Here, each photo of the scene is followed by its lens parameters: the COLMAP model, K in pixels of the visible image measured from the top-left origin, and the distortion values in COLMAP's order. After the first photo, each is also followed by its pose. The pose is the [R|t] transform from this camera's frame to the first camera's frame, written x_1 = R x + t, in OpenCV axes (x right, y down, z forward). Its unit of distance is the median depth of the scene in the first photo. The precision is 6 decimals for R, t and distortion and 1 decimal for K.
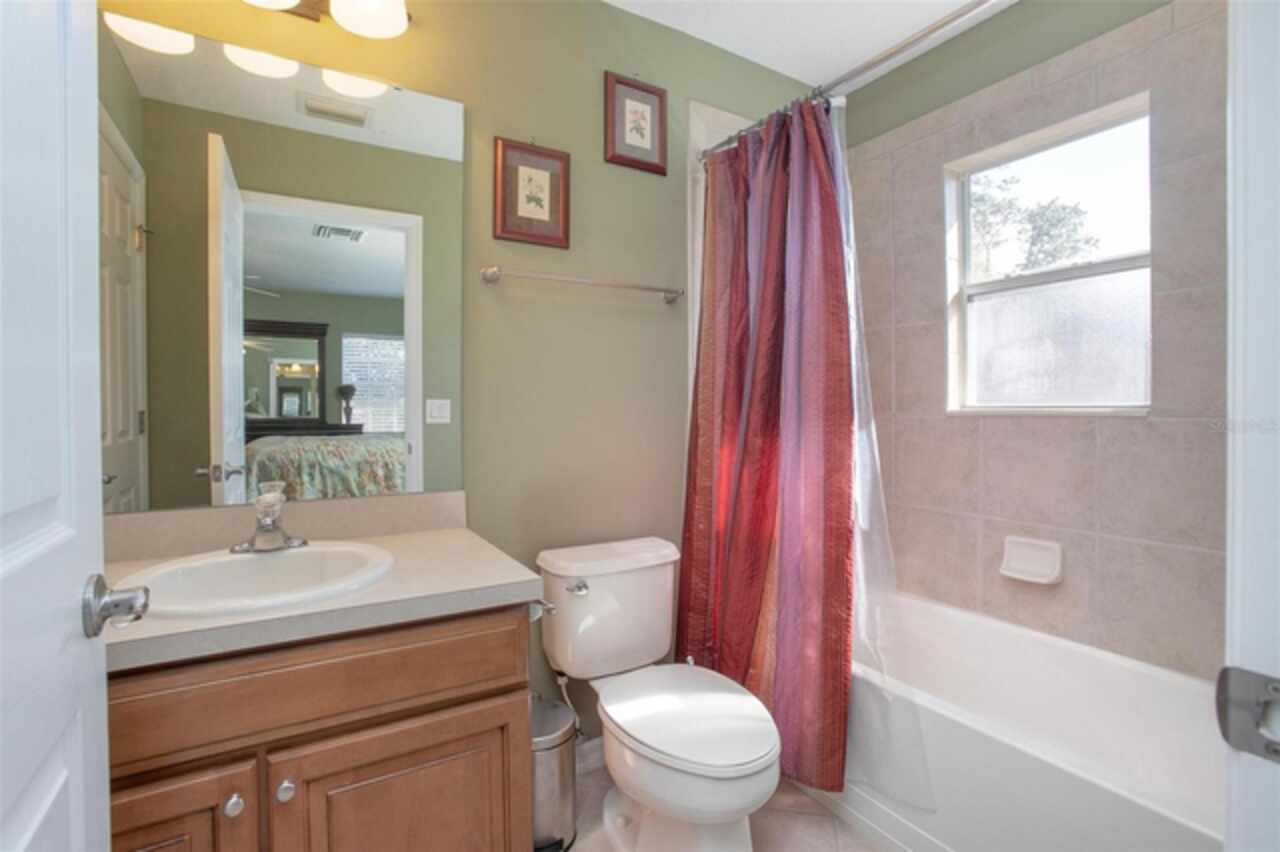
lens RADIAL K [[581.9, 0, 638.4], [0, 581.9, 421.3], [0, 0, 1]] dist [-0.054332, 0.003989]
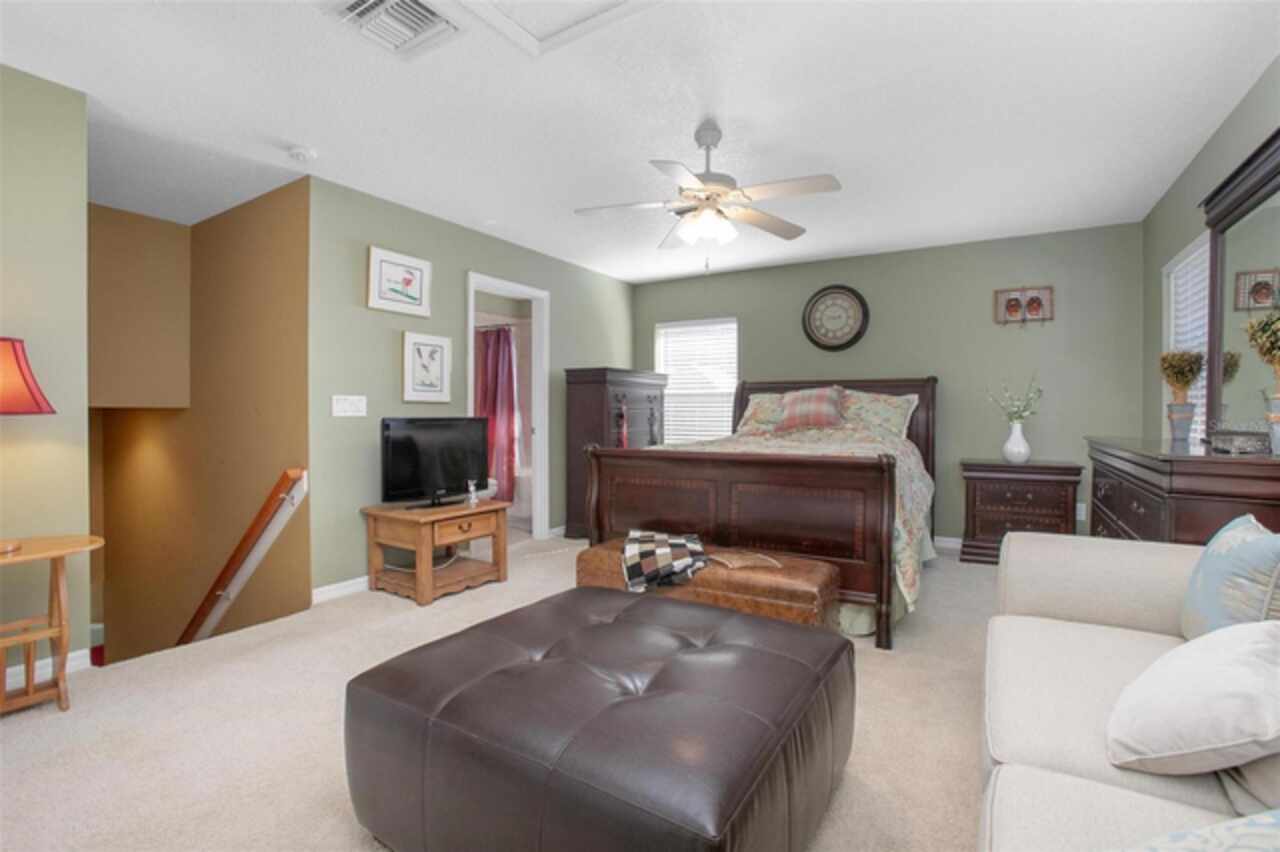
lens RADIAL K [[581.9, 0, 640.2], [0, 581.9, 421.6], [0, 0, 1]] dist [-0.054332, 0.003989]
pose [[0.888372, 0.002227, 0.459119, -0.685841], [-0.000629, 0.999993, -0.003634, 0.086699], [-0.459124, 0.002939, 0.888367, -2.898343]]
